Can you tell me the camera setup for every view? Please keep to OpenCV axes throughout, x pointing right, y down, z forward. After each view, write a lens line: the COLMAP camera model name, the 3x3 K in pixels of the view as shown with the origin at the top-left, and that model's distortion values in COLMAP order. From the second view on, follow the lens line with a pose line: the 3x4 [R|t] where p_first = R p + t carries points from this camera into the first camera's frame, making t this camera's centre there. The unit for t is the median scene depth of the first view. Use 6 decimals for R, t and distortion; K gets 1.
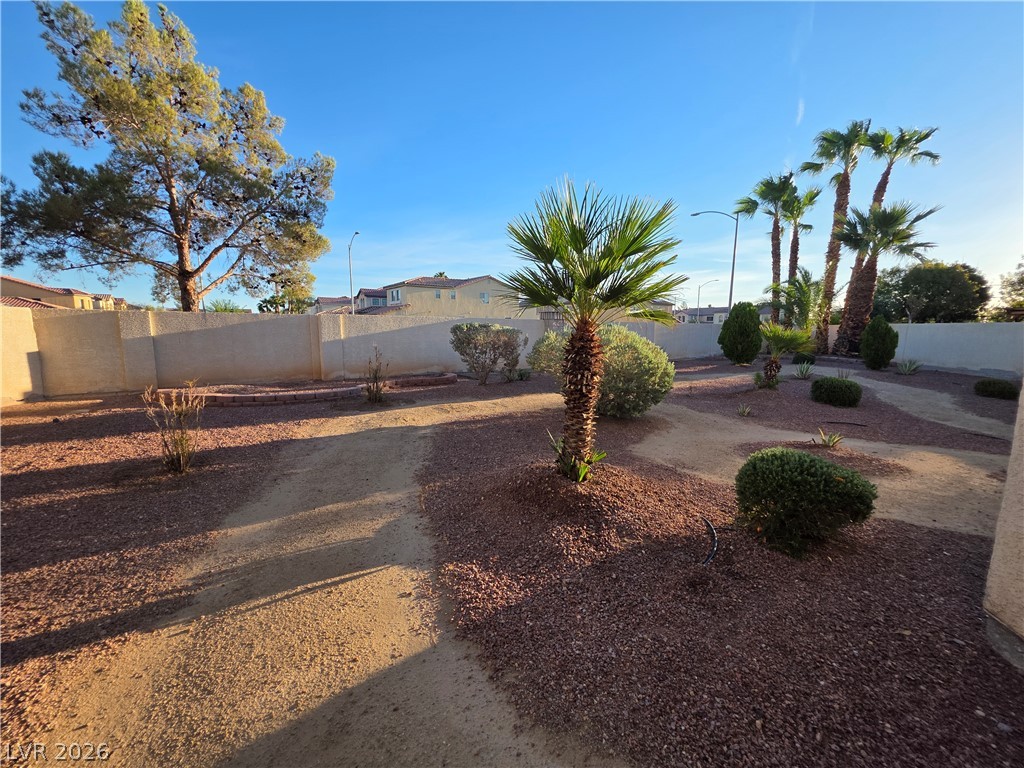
lens RADIAL K [[409.3, 0, 513.5], [0, 409.3, 384.3], [0, 0, 1]] dist [0.000405, 0.000061]
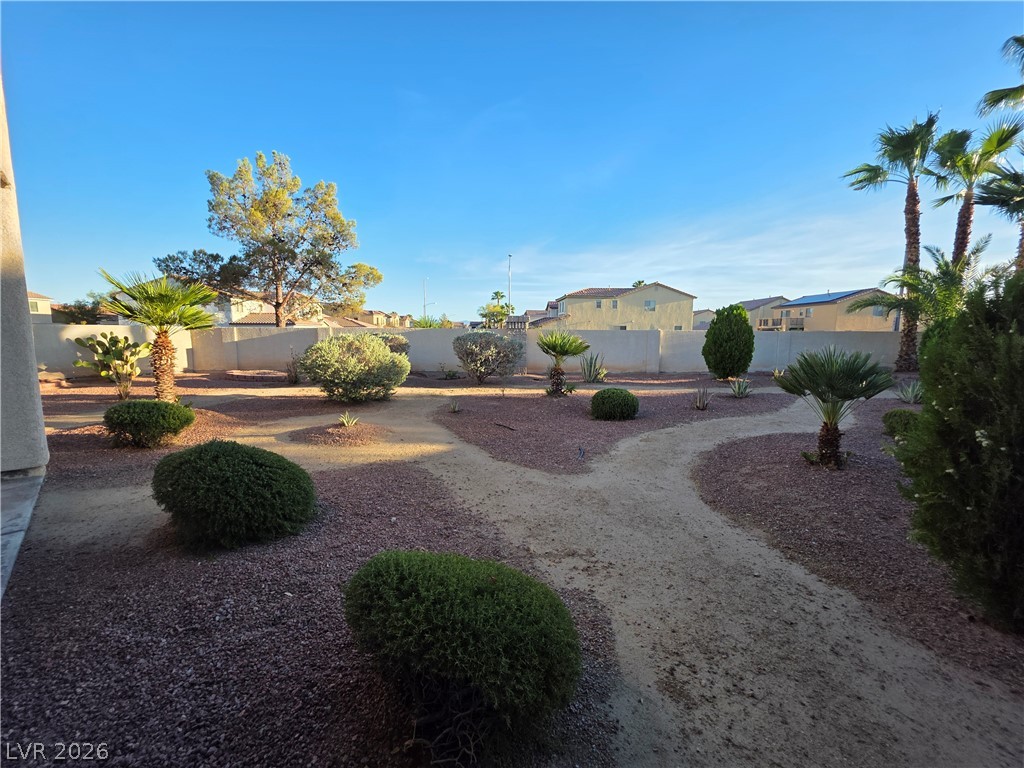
lens RADIAL K [[409.3, 0, 509.8], [0, 409.3, 388.7], [0, 0, 1]] dist [0.000405, 0.000061]
pose [[0.852527, 0.065536, -0.518558, 0.308119], [-0.071416, 0.997409, 0.008643, -0.002591], [0.517781, 0.029665, 0.854999, 0.021326]]
